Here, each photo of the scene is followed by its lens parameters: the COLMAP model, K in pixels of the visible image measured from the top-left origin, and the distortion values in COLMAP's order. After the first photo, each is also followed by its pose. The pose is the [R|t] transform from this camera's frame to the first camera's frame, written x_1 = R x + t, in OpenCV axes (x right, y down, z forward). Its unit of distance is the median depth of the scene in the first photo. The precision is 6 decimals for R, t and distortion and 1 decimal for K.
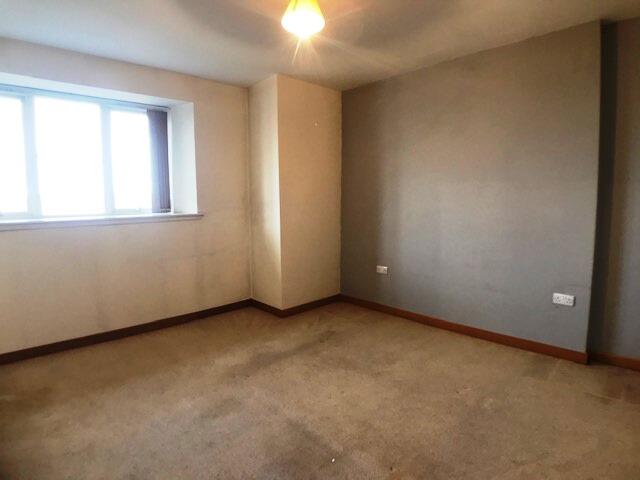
lens RADIAL K [[339.7, 0, 320.0], [0, 339.7, 240.0], [0, 0, 1]] dist [-0.078386, -0.000279]
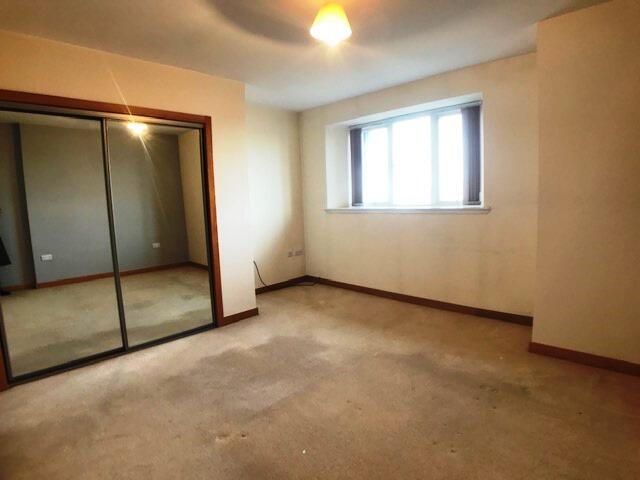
lens RADIAL K [[339.7, 0, 320.0], [0, 339.7, 240.0], [0, 0, 1]] dist [-0.078386, -0.000279]
pose [[0.042875, 0.127172, -0.990954, 0.581824], [-0.078223, 0.989248, 0.123568, -0.069137], [0.996014, 0.072217, 0.052362, 0.509328]]
